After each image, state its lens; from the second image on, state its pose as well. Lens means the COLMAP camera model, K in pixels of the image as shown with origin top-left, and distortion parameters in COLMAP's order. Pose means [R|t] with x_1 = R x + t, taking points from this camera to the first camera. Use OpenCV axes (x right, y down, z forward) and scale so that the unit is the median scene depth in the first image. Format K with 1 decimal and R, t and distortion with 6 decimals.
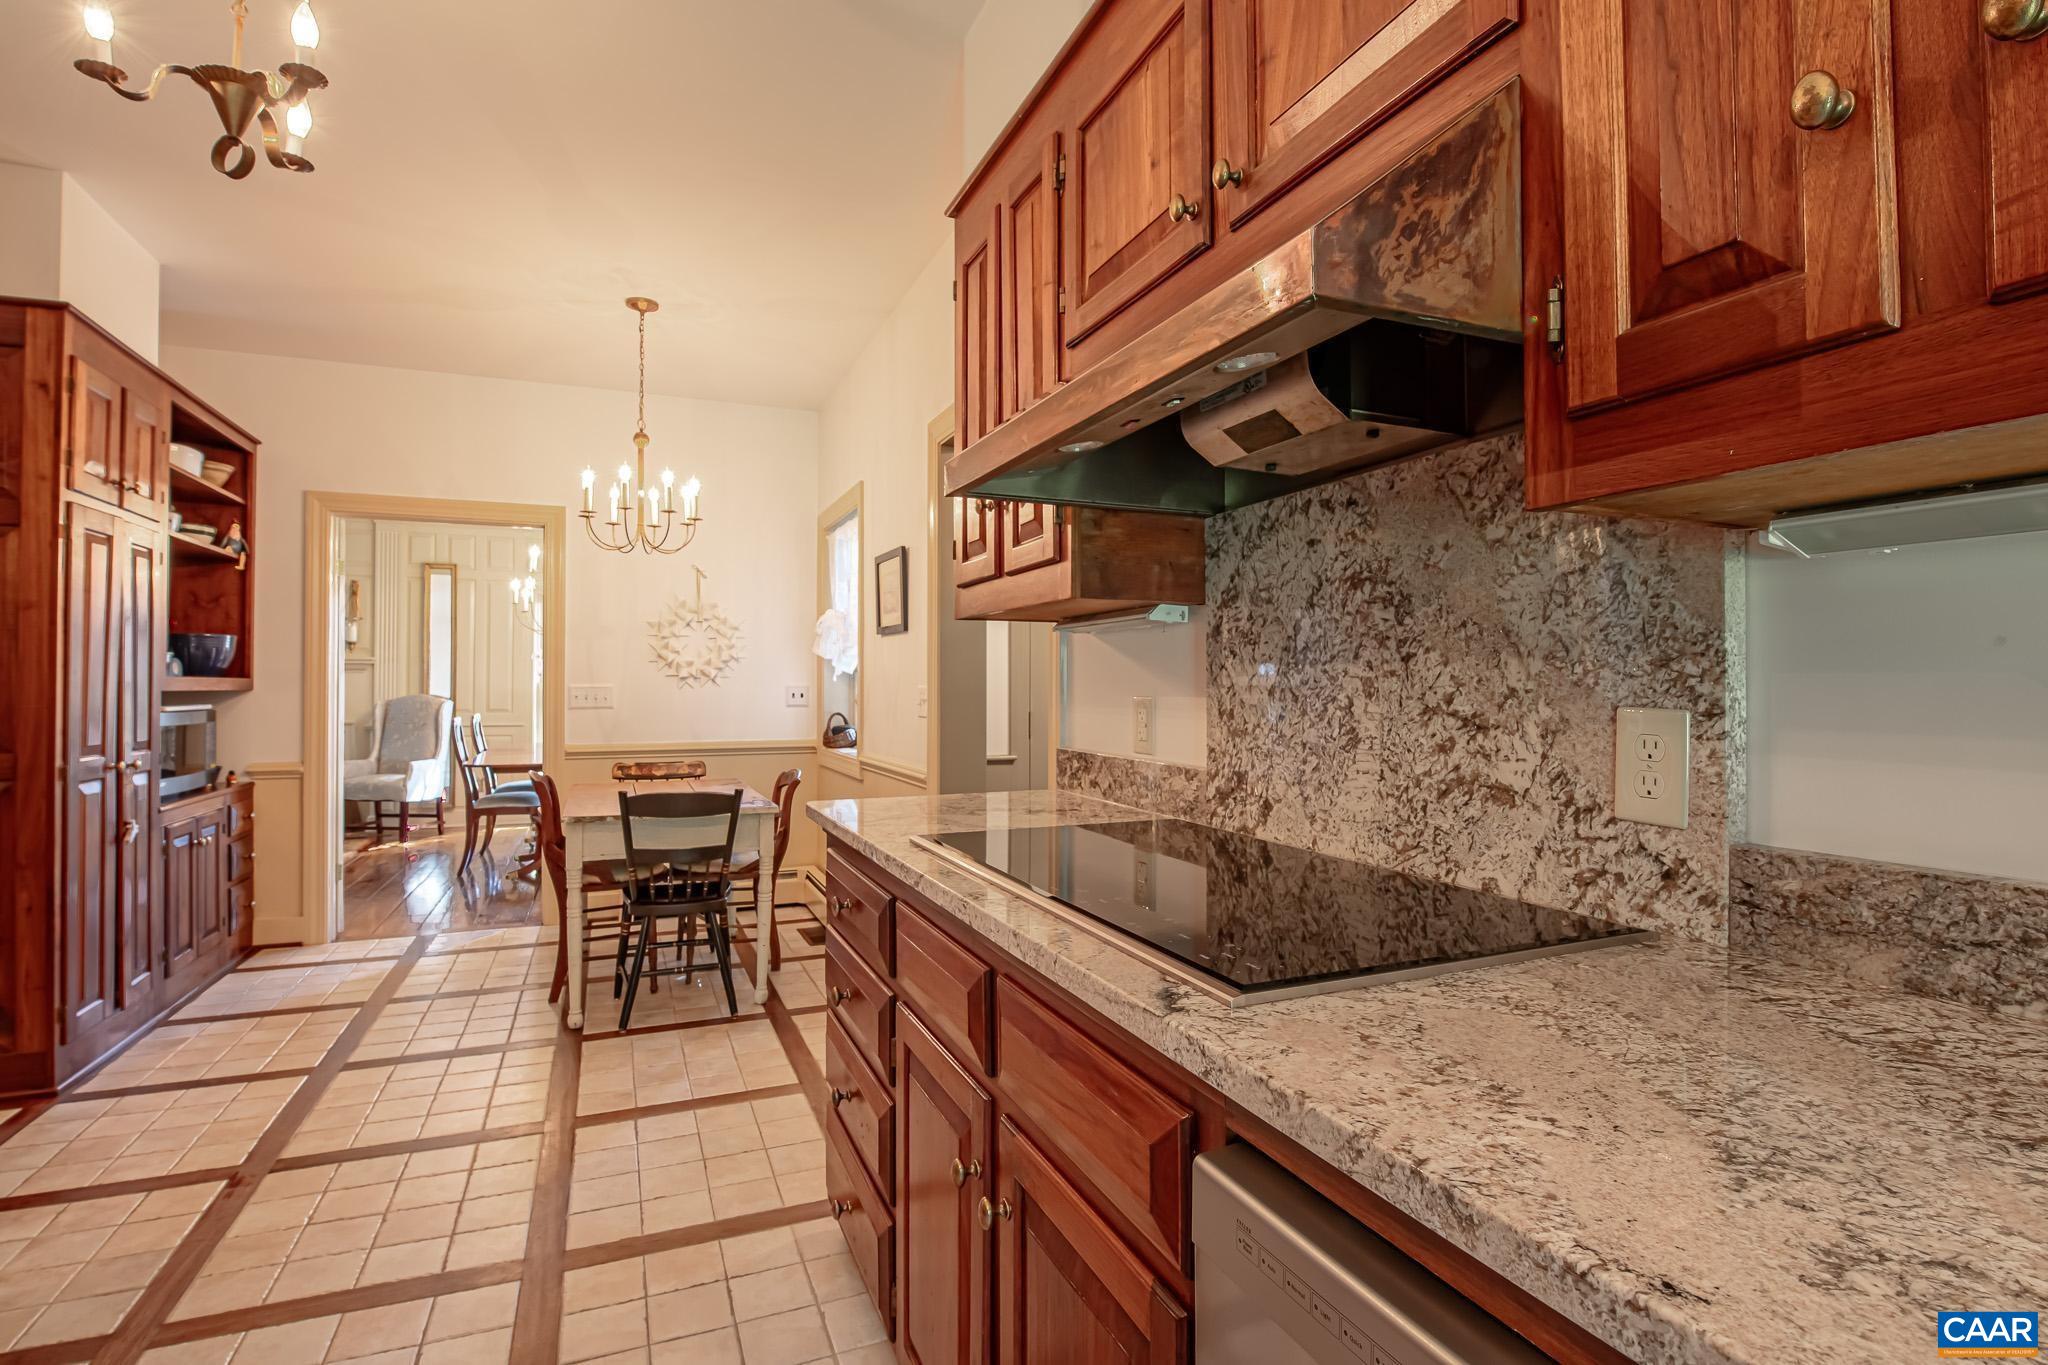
lens RADIAL K [[980.6, 0, 1017.8], [0, 980.6, 676.9], [0, 0, 1]] dist [-0.015070, -0.003155]
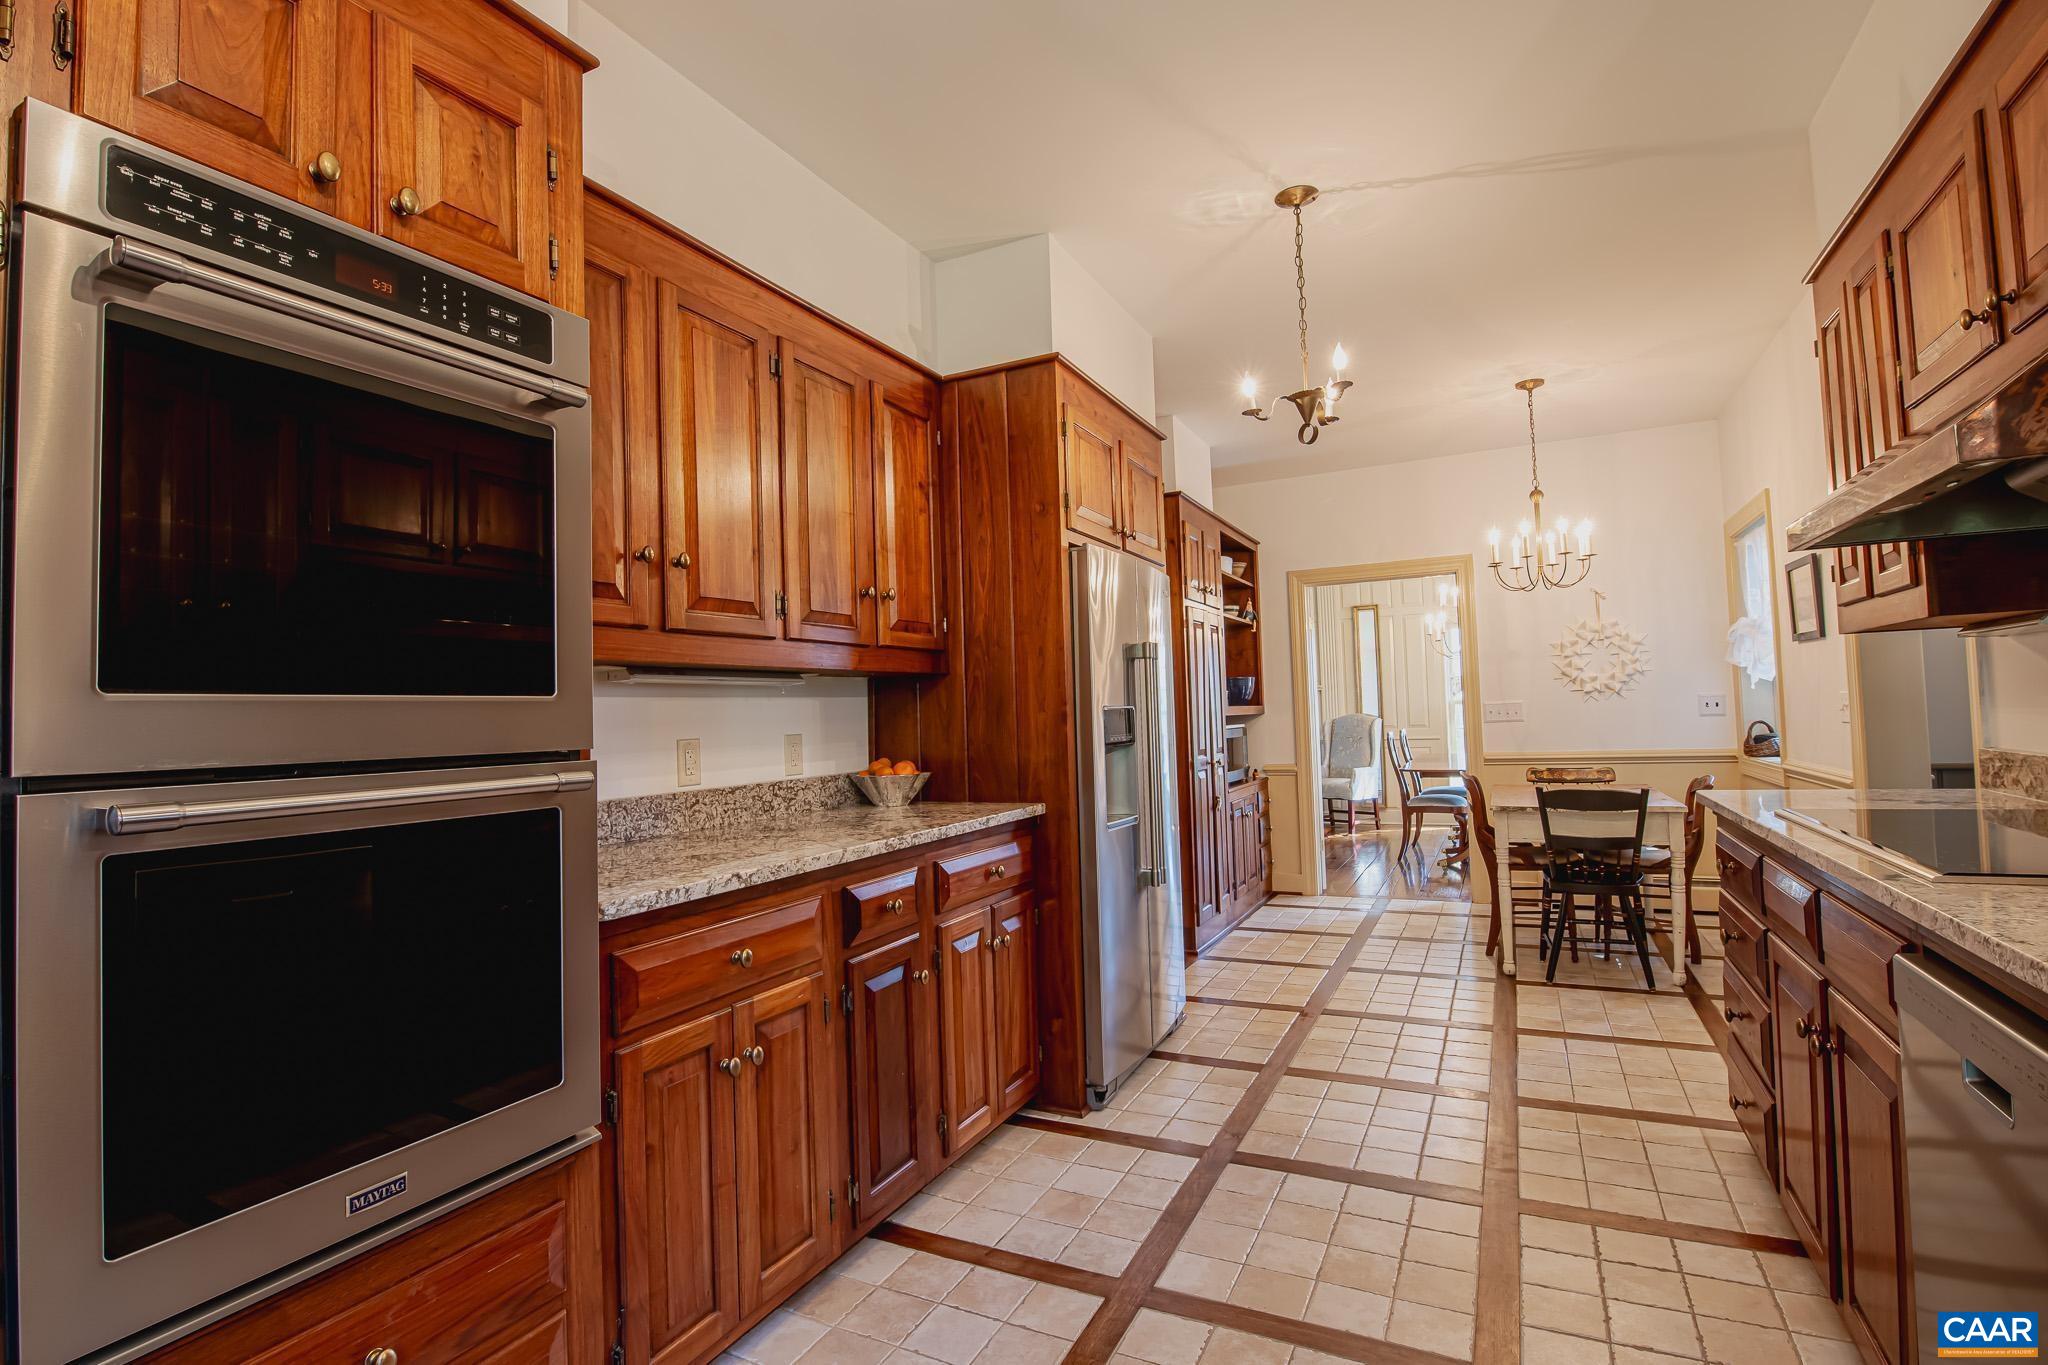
lens RADIAL K [[980.6, 0, 1022.6], [0, 980.6, 675.7], [0, 0, 1]] dist [-0.015070, -0.003155]
pose [[0.653524, -0.054517, -0.754940, 0.172013], [0.041416, 0.998484, -0.036252, -0.009866], [0.755772, -0.007575, 0.654791, -0.476765]]
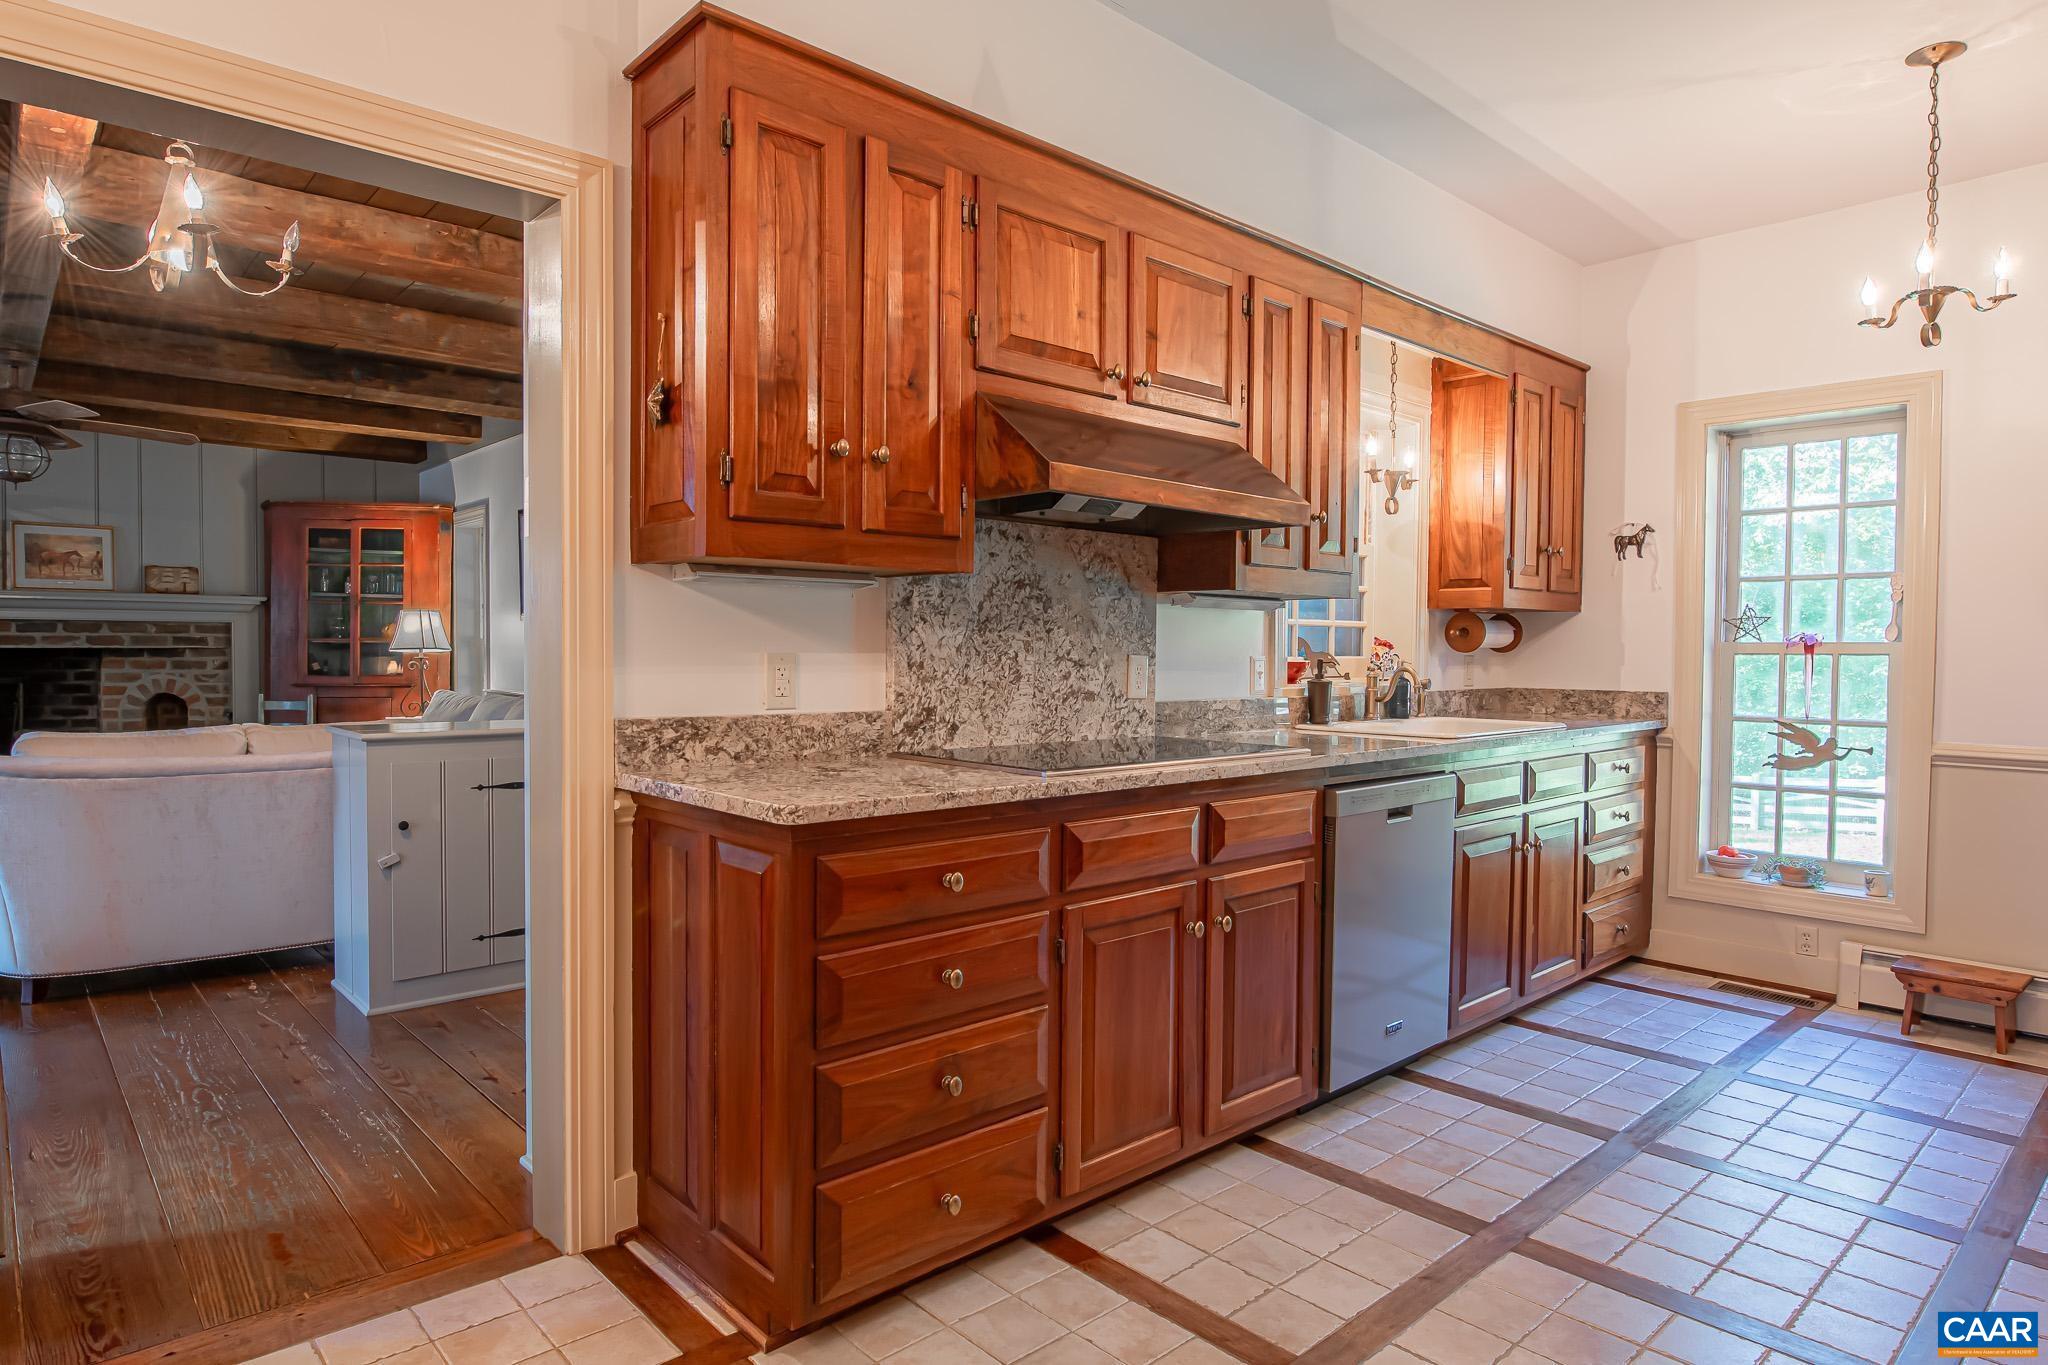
lens RADIAL K [[1179.1, 0, 1011.6], [0, 1179.1, 681.4], [0, 0, 1]] dist [-0.005418, -0.001622]
pose [[-0.334485, -0.030308, 0.941914, -1.089603], [-0.017805, 0.999508, 0.025838, 0.012984], [-0.942233, -0.008129, -0.334860, 1.158309]]
